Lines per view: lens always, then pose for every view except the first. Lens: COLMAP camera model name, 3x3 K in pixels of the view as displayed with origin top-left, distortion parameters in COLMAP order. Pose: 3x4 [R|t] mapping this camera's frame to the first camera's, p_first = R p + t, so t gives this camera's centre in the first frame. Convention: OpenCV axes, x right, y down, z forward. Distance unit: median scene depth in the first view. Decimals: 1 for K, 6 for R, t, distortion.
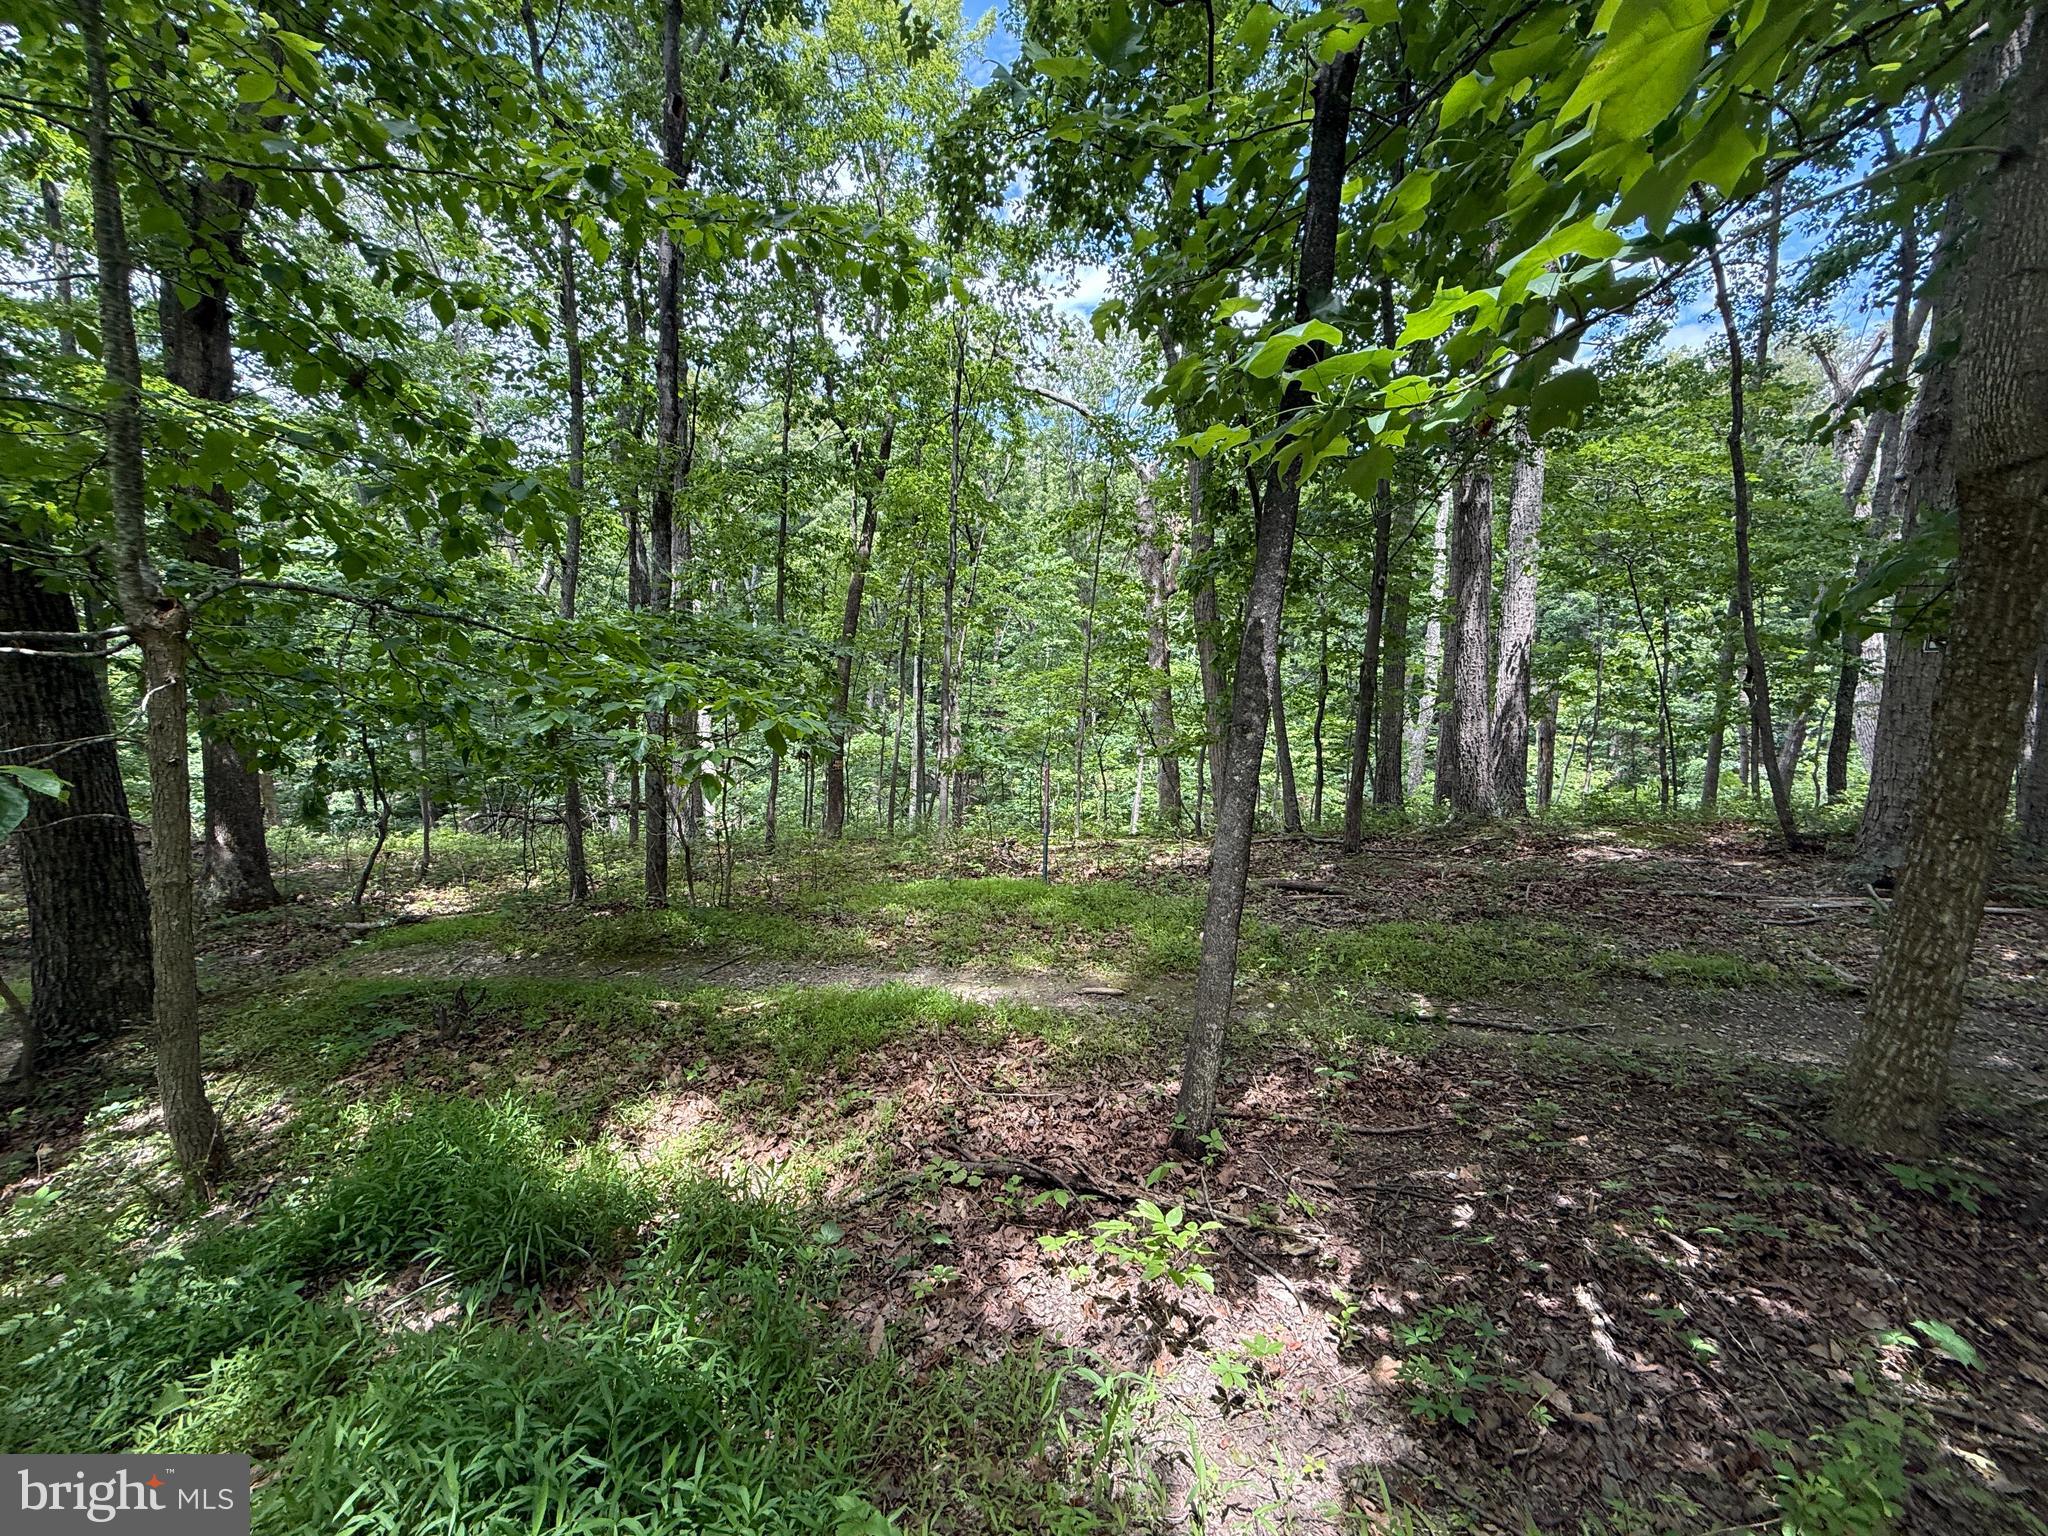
lens RADIAL K [[808.5, 0, 1016.3], [0, 808.5, 756.4], [0, 0, 1]] dist [-0.001337, 0.000241]
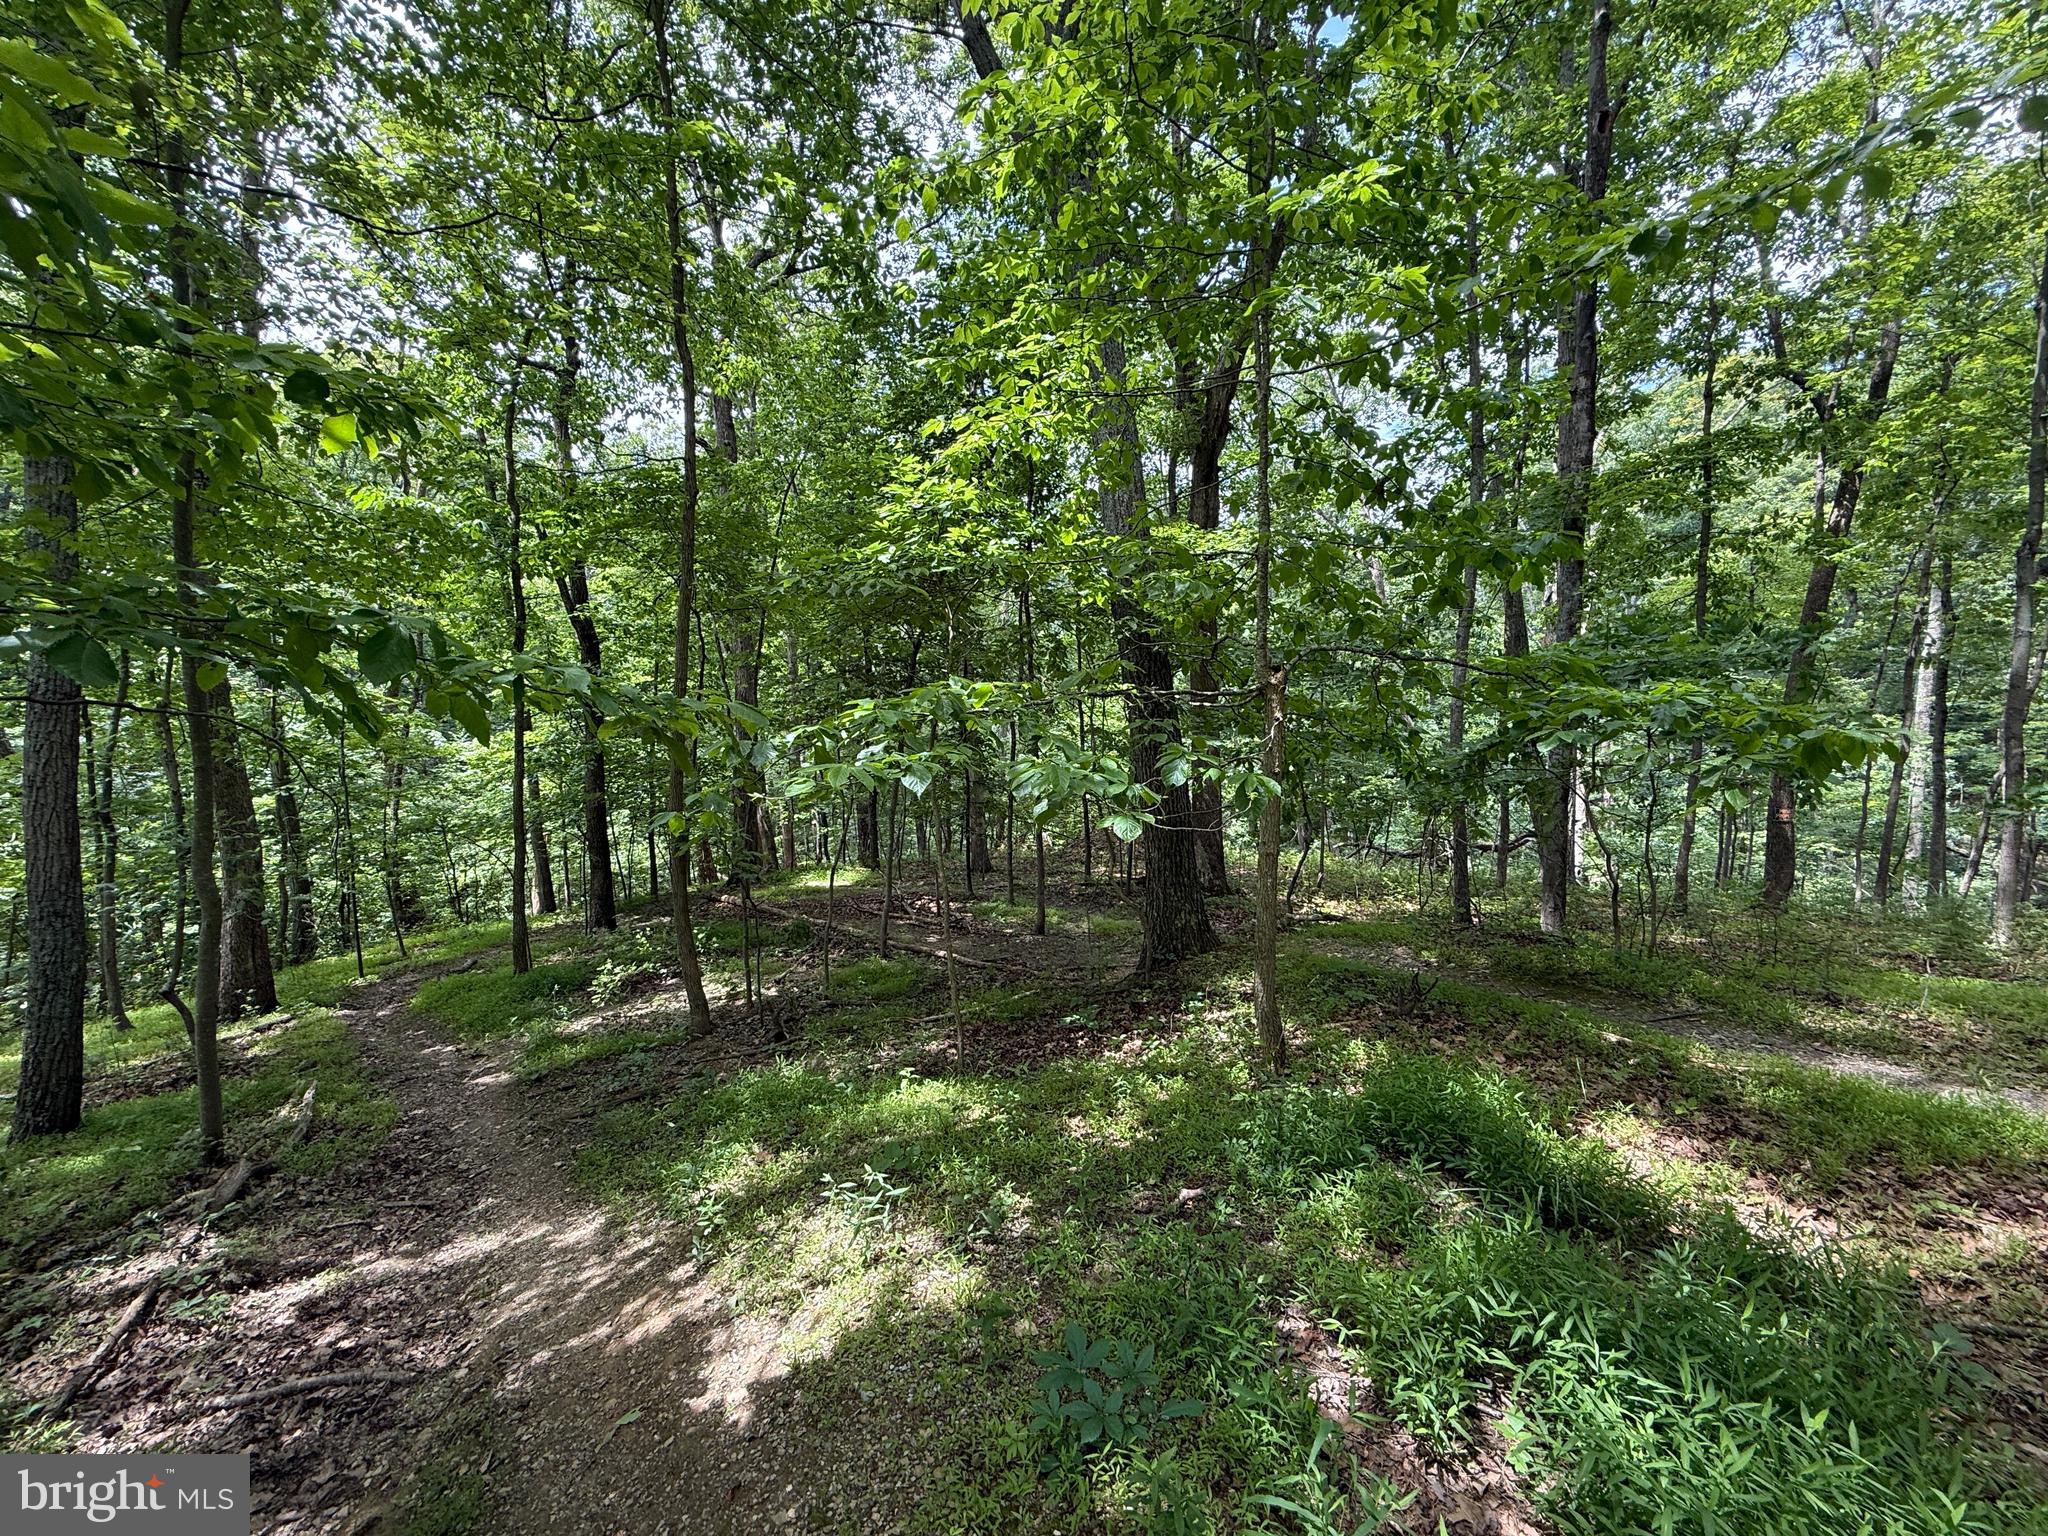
lens RADIAL K [[808.5, 0, 1016.3], [0, 808.5, 756.4], [0, 0, 1]] dist [-0.001337, 0.000241]
pose [[0.578807, -0.004915, -0.815449, -0.062801], [-0.037755, 0.998748, -0.032818, 0.031155], [0.814590, 0.049782, 0.577897, -0.179018]]
